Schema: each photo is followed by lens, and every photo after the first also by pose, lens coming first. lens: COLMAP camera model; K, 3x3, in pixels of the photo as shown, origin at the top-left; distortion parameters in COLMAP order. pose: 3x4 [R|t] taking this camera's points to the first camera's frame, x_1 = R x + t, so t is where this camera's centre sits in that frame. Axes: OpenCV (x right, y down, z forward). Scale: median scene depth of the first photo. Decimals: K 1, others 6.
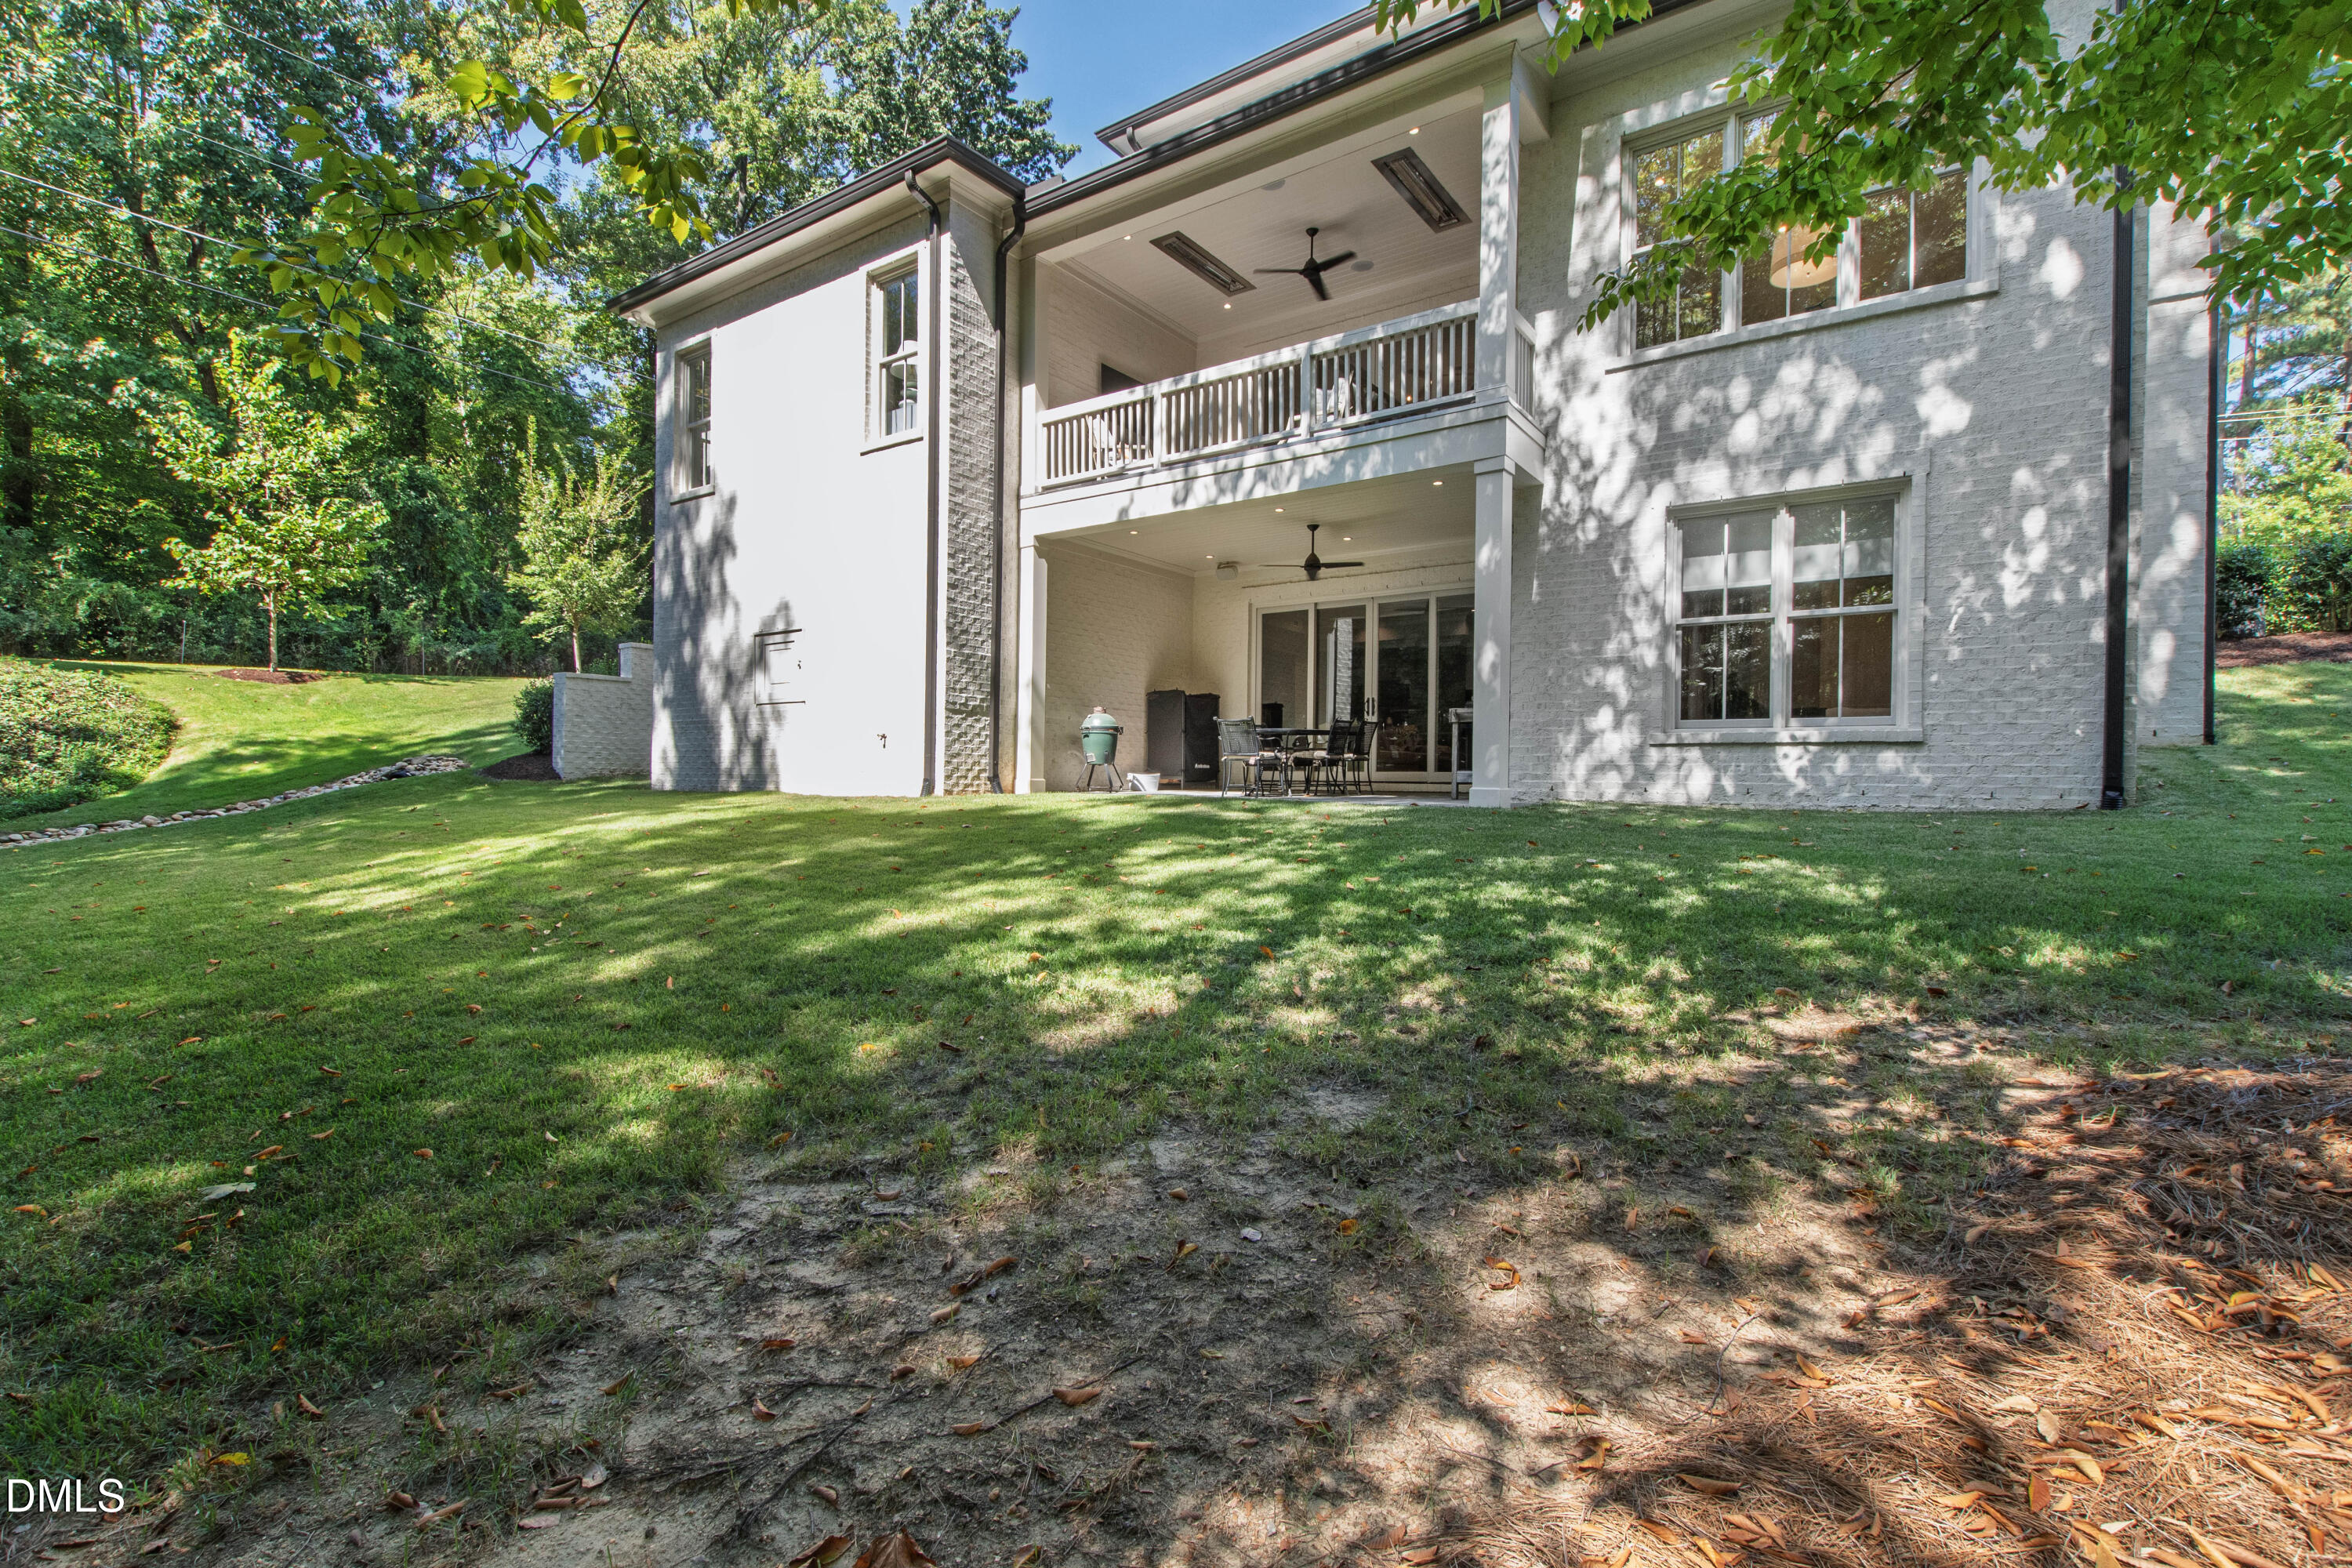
lens RADIAL K [[1037.2, 0, 1134.9], [0, 1037.2, 764.0], [0, 0, 1]] dist [0.001347, 0.000102]
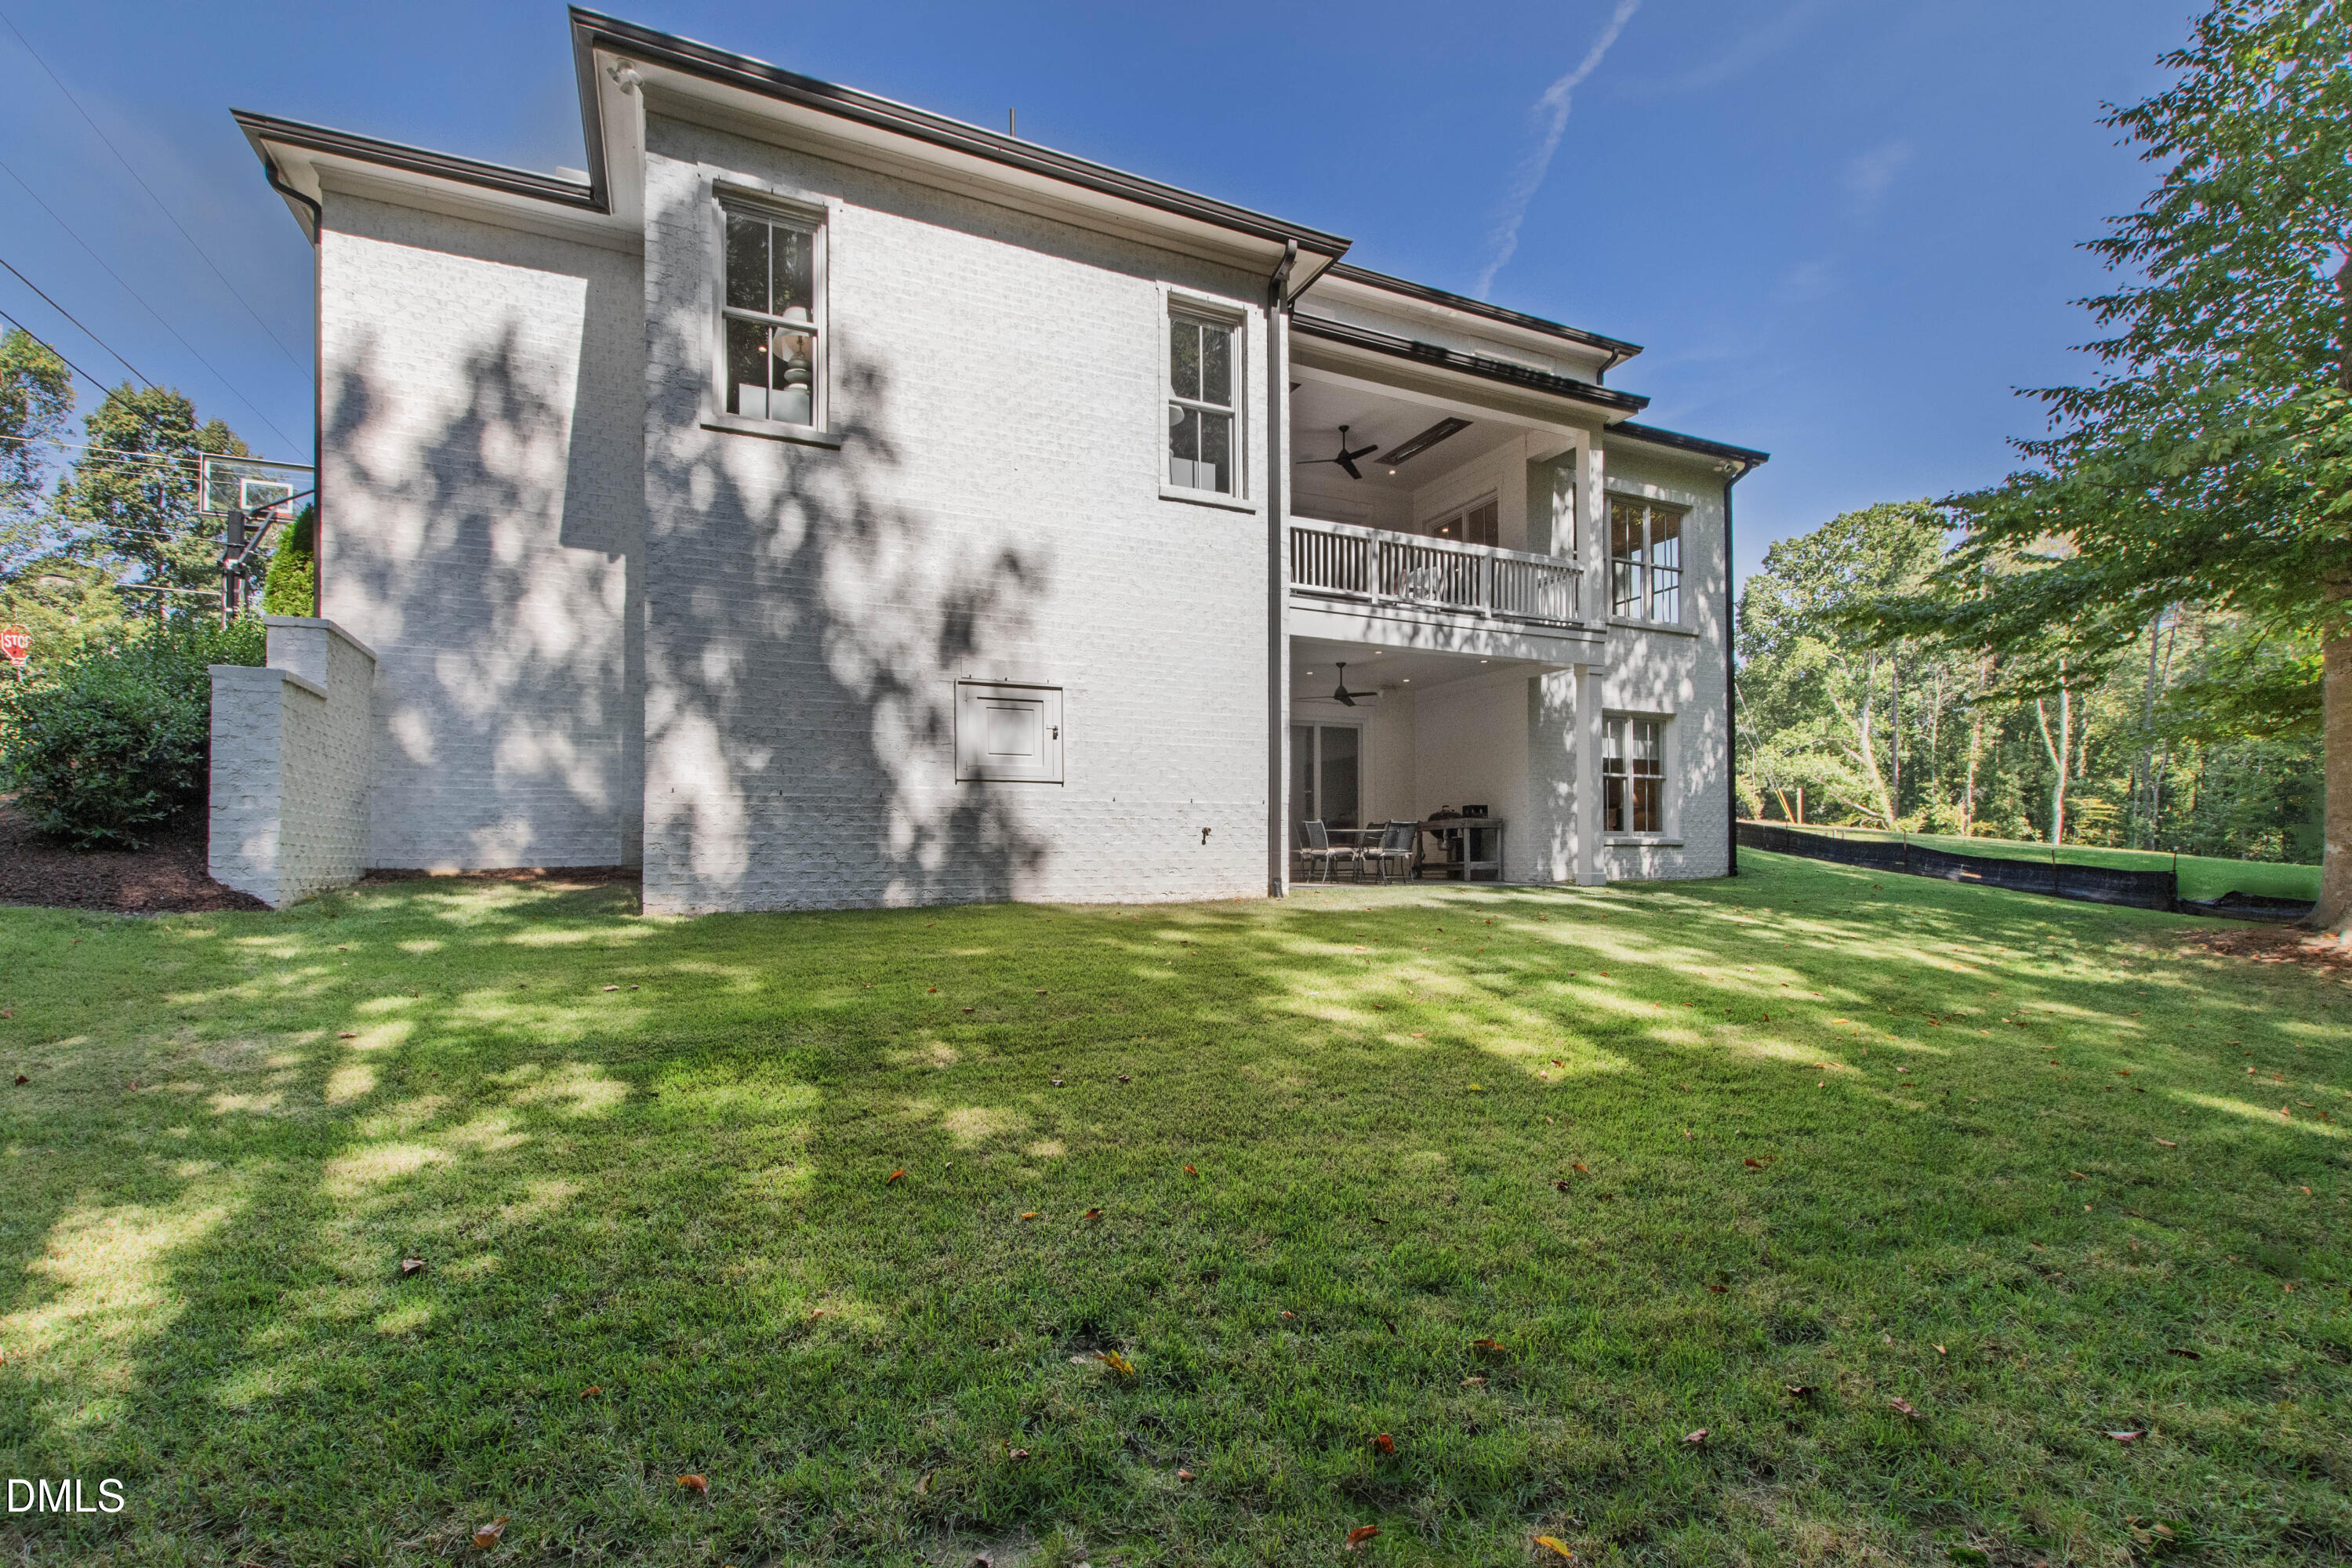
lens RADIAL K [[1042.8, 0, 1172.0], [0, 1042.8, 814.4], [0, 0, 1]] dist [-0.000575, -0.000048]
pose [[0.485444, 0.022382, 0.873981, -1.069933], [-0.003197, 0.999711, -0.023826, -0.021171], [-0.874262, 0.008773, 0.485375, 0.622485]]
